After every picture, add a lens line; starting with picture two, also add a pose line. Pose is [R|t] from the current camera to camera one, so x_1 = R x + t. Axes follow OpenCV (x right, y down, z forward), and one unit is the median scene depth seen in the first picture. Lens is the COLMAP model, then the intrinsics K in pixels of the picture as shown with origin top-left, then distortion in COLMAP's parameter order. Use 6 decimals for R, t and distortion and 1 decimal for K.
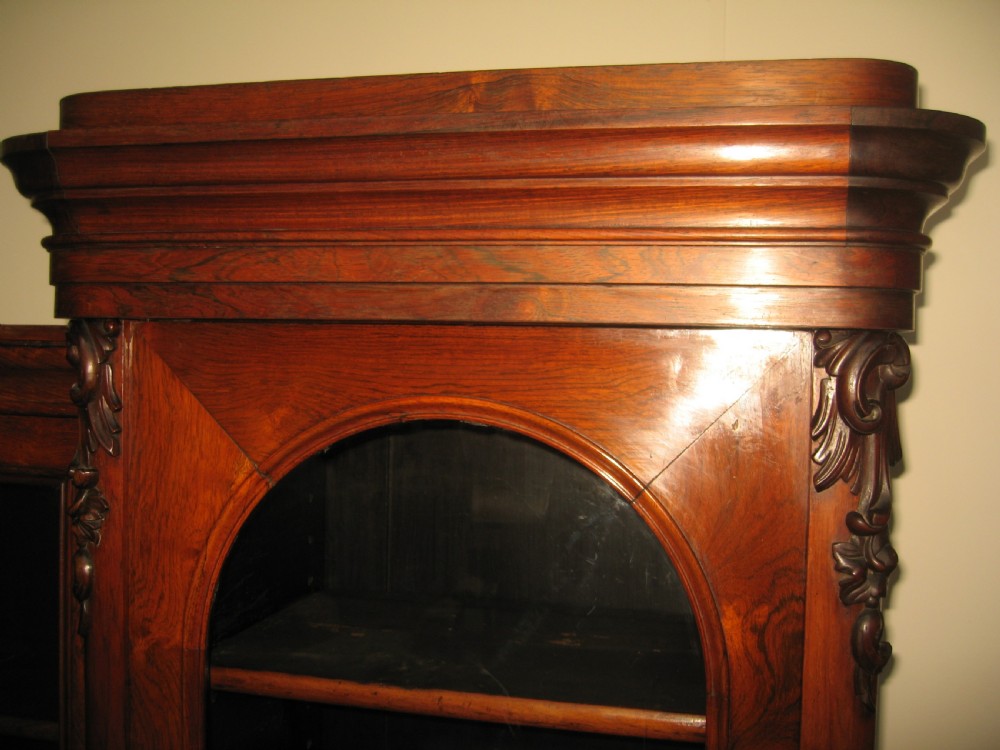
lens RADIAL K [[944.2, 0, 500.8], [0, 944.2, 372.9], [0, 0, 1]] dist [-0.087063, 0.000000]
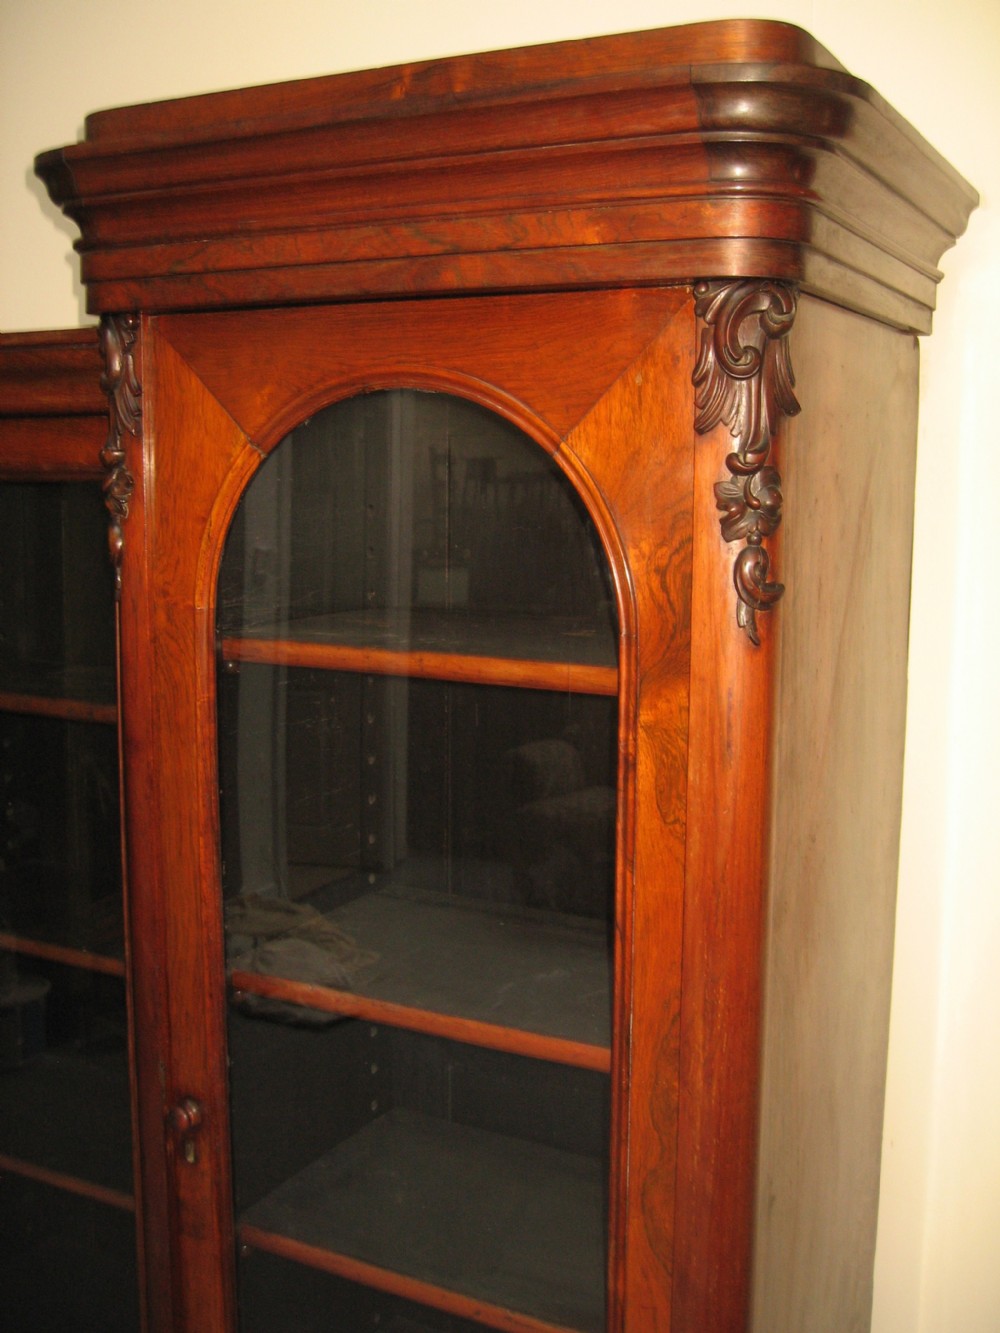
lens RADIAL K [[1474.4, 0, 501.6], [0, 1474.4, 668.5], [0, 0, 1]] dist [-0.092647, 0.000000]
pose [[0.961286, 0.022143, -0.274661, 0.523719], [0.013534, 0.991769, 0.127323, 0.155878], [0.275220, -0.126111, 0.953074, -0.625917]]
